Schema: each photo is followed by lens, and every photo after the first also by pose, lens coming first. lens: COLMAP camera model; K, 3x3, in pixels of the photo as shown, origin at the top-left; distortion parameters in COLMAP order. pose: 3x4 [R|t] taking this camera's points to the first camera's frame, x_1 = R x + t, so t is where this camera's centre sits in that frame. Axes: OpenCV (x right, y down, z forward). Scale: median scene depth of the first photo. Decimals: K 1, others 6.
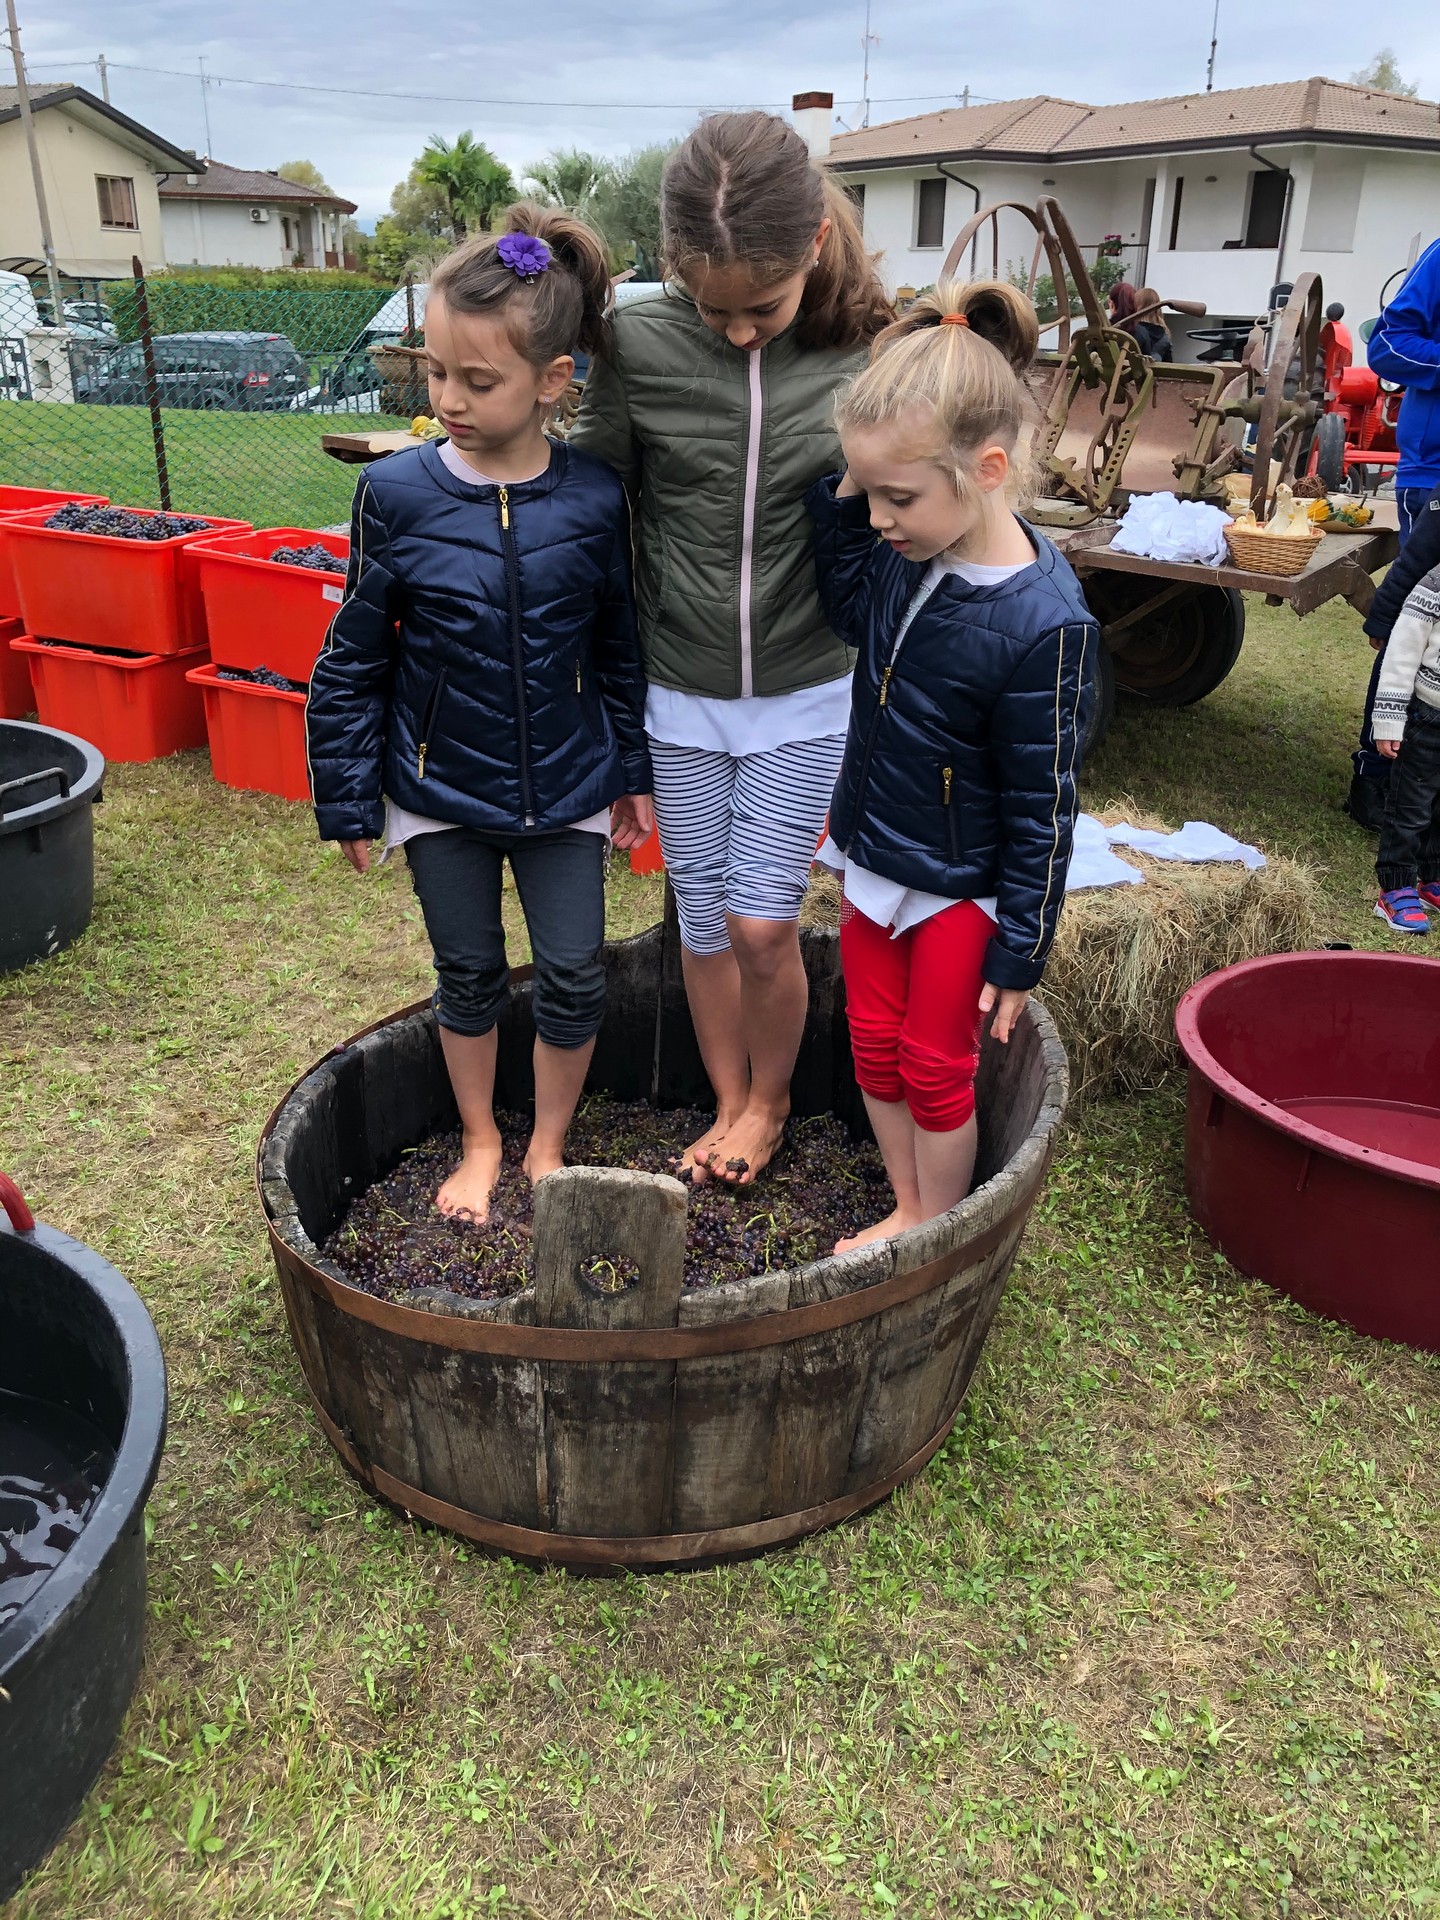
lens RADIAL K [[1595.1, 0, 755.6], [0, 1595.1, 960.3], [0, 0, 1]] dist [0.009194, 0.019085]
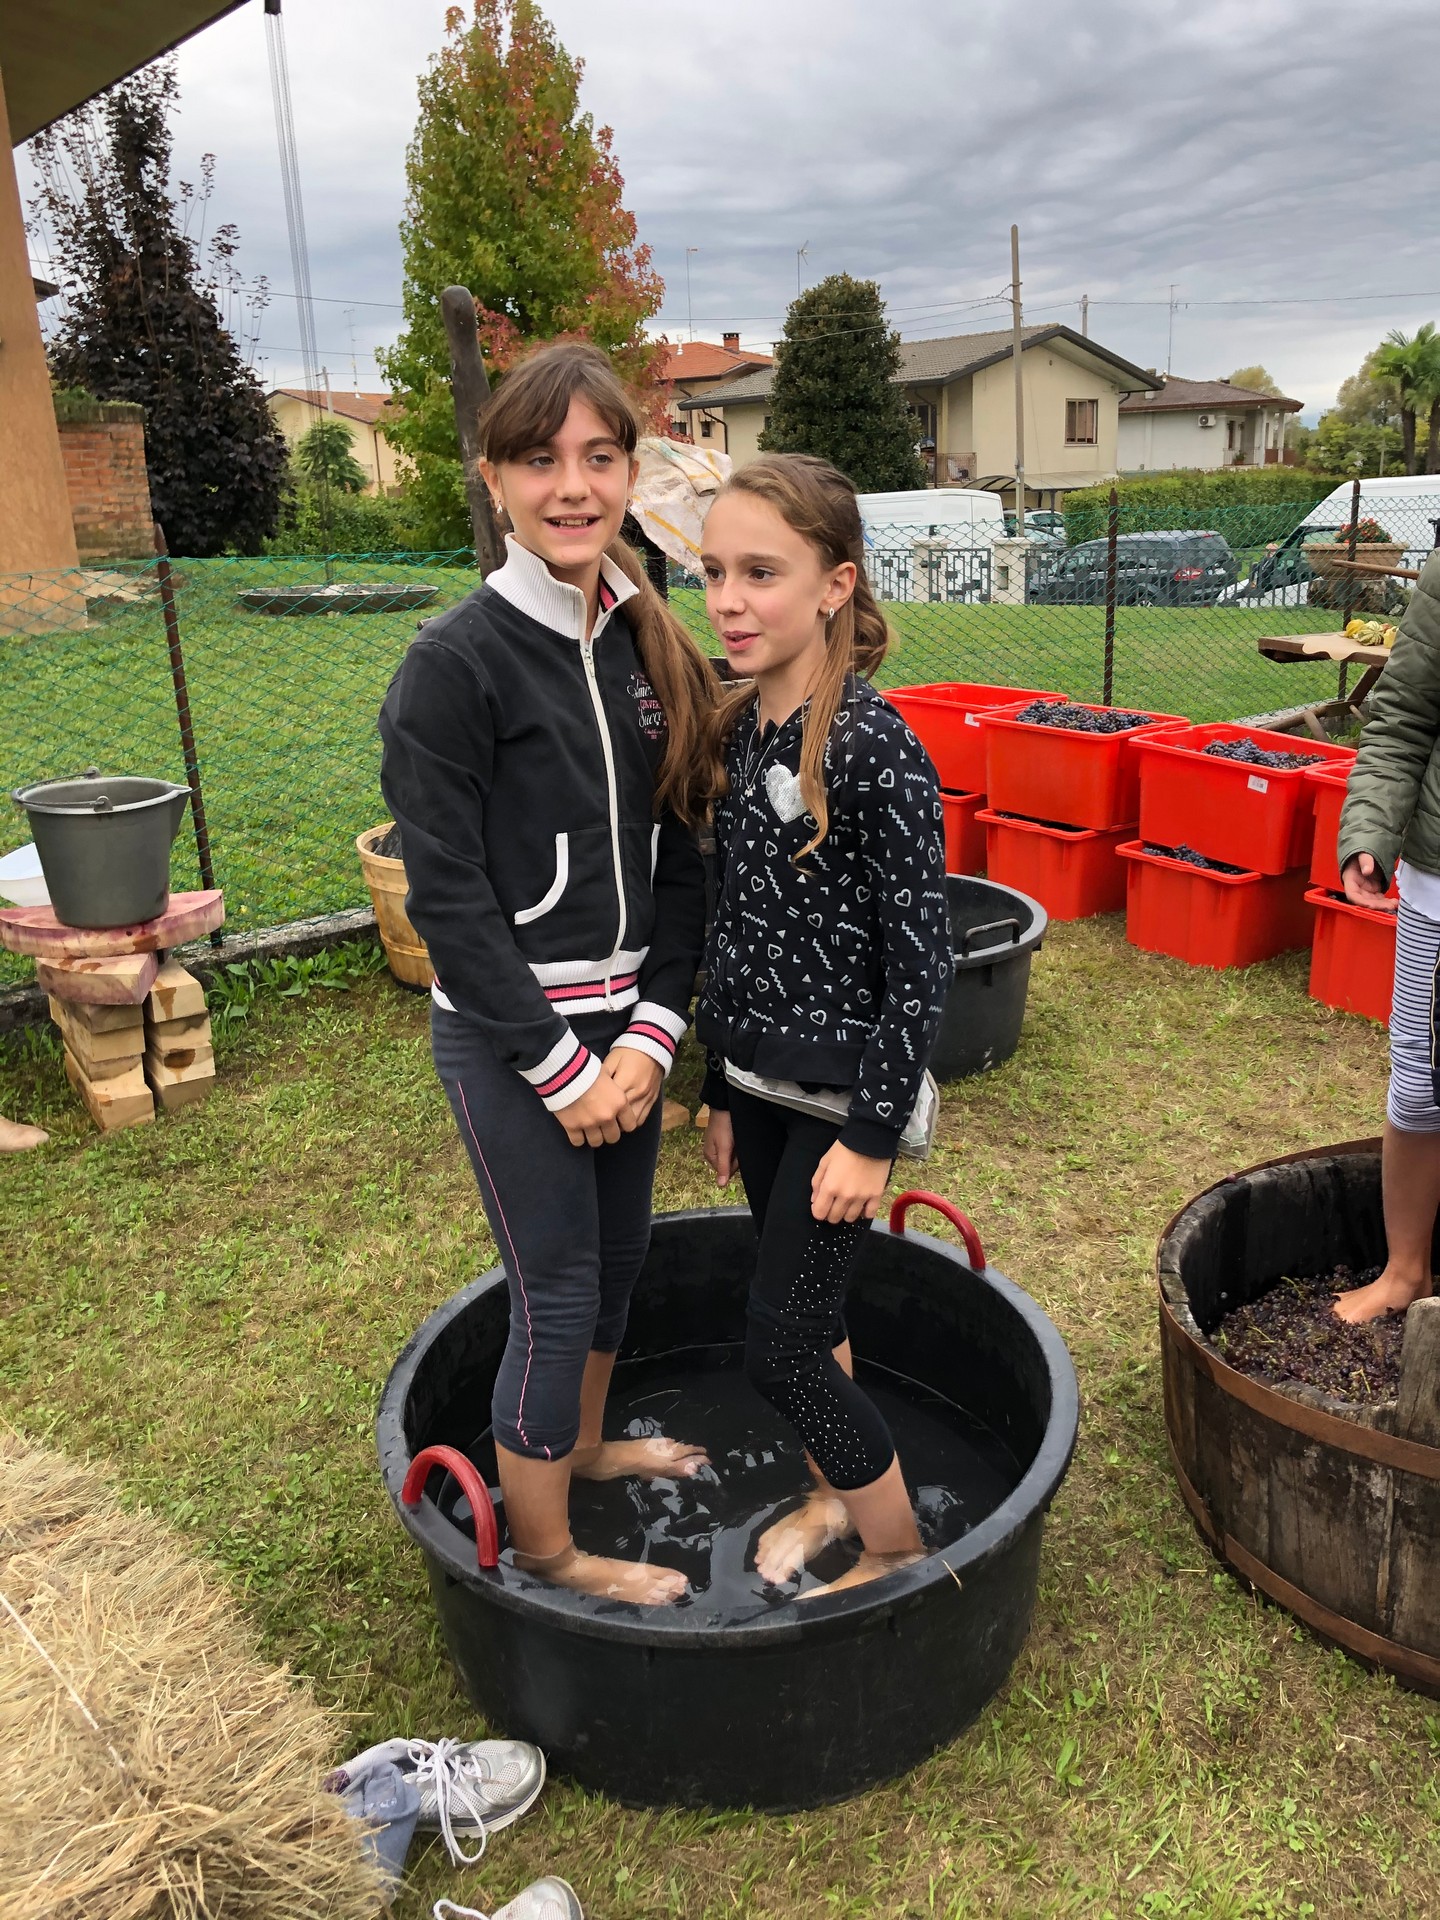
lens RADIAL K [[1596.3, 0, 745.9], [0, 1596.3, 944.3], [0, 0, 1]] dist [0.026463, -0.017718]
pose [[0.855688, 0.091508, -0.509337, 0.015777], [-0.150196, 0.985791, -0.075222, 0.034056], [0.495217, 0.140867, 0.857273, -0.231426]]
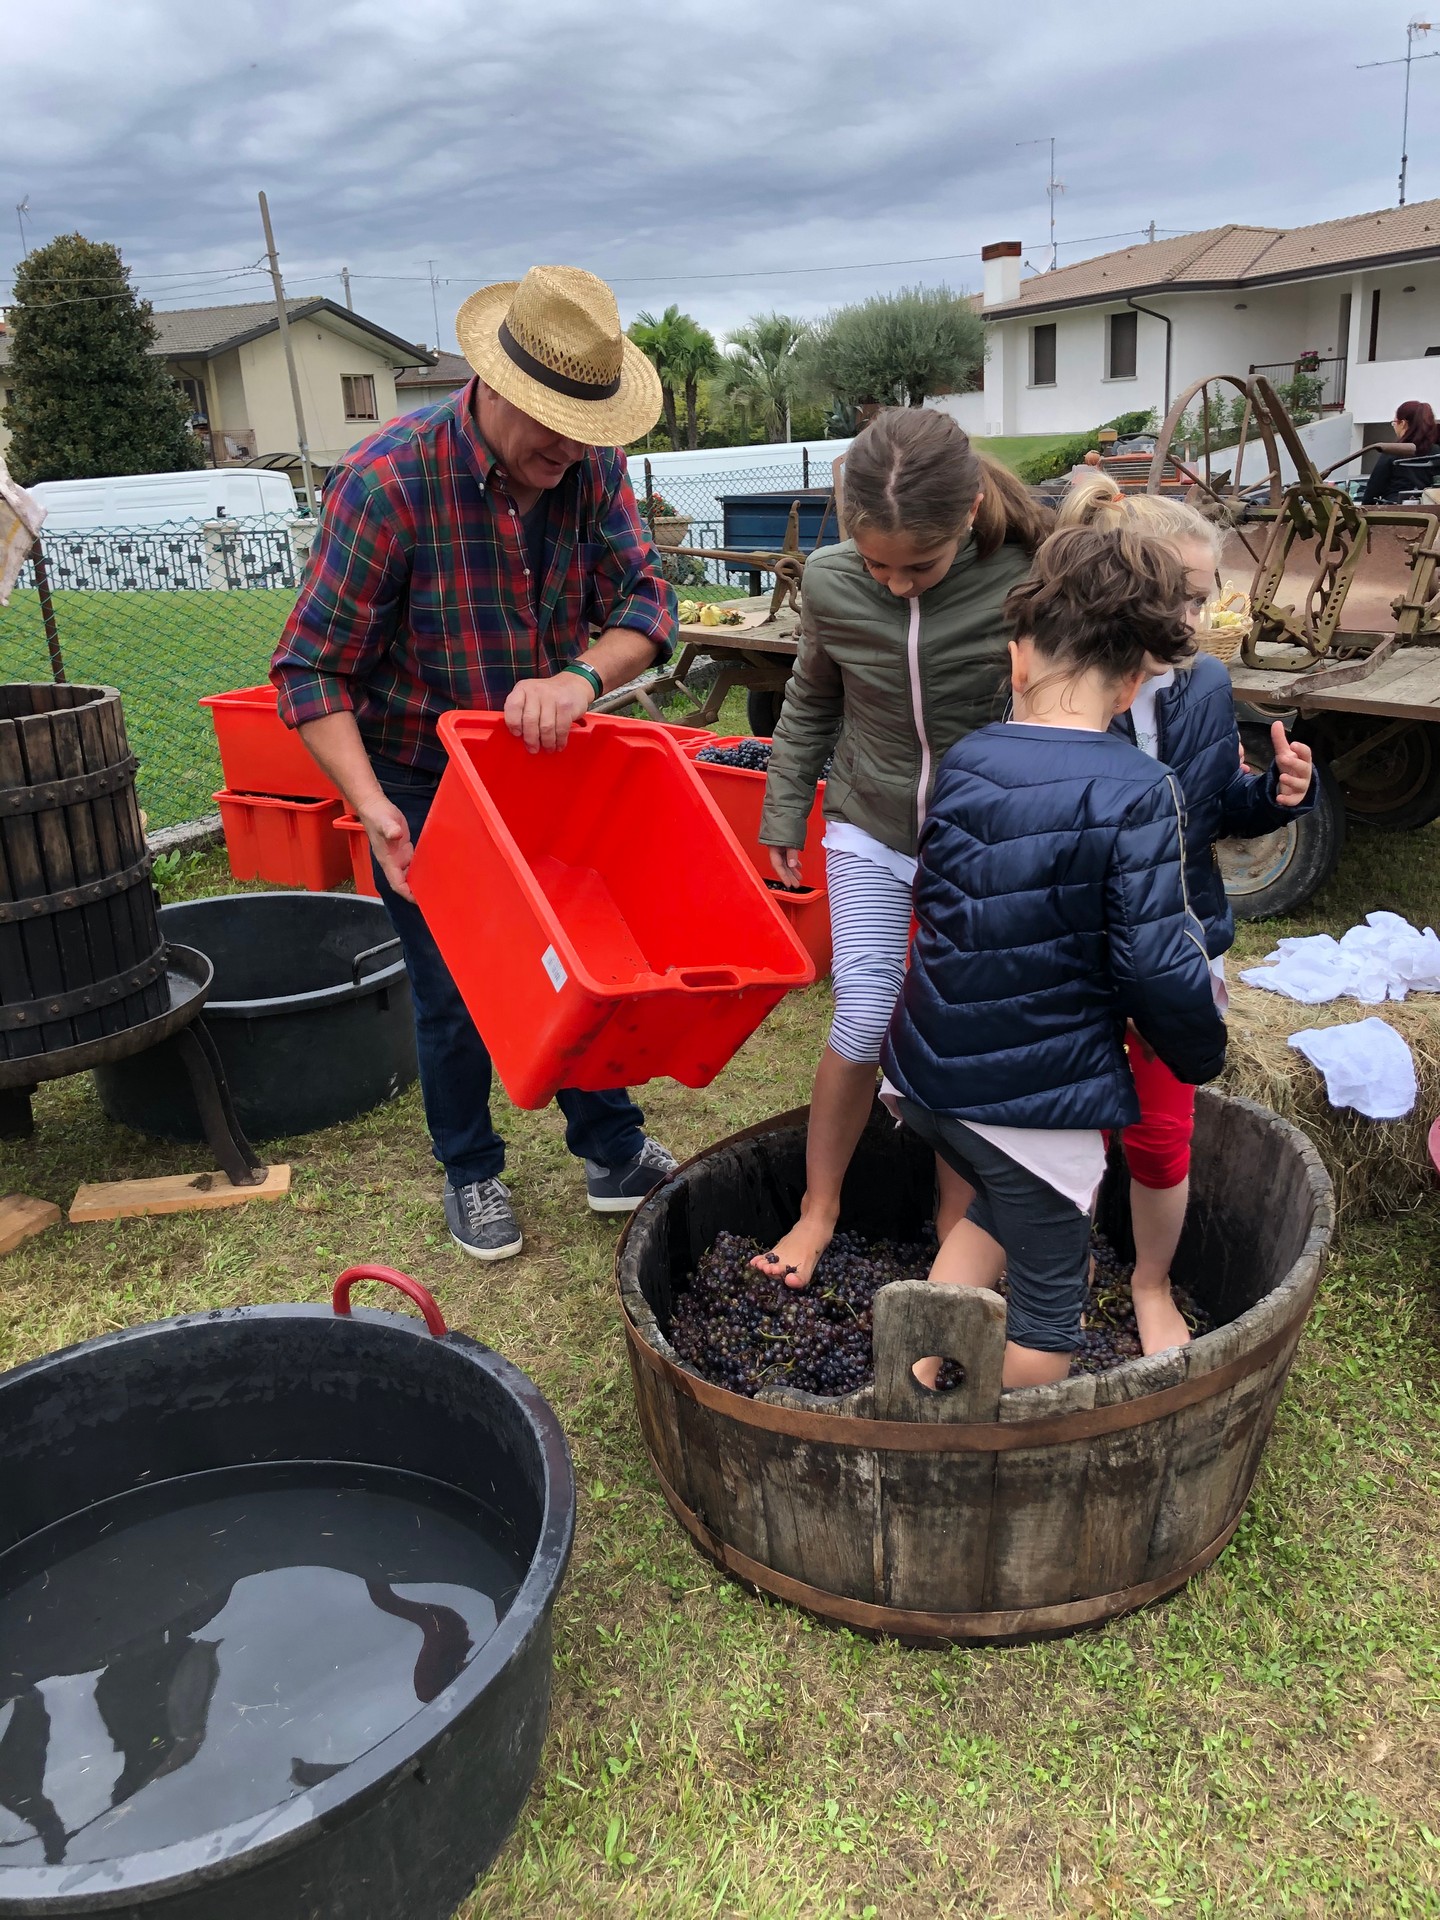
lens RADIAL K [[1595.7, 0, 735.6], [0, 1595.7, 948.4], [0, 0, 1]] dist [0.007557, 0.034187]
pose [[0.989746, -0.030833, -0.139471, -0.057259], [0.019166, 0.996261, -0.084236, -0.016198], [0.141547, 0.080699, 0.986637, -0.175465]]
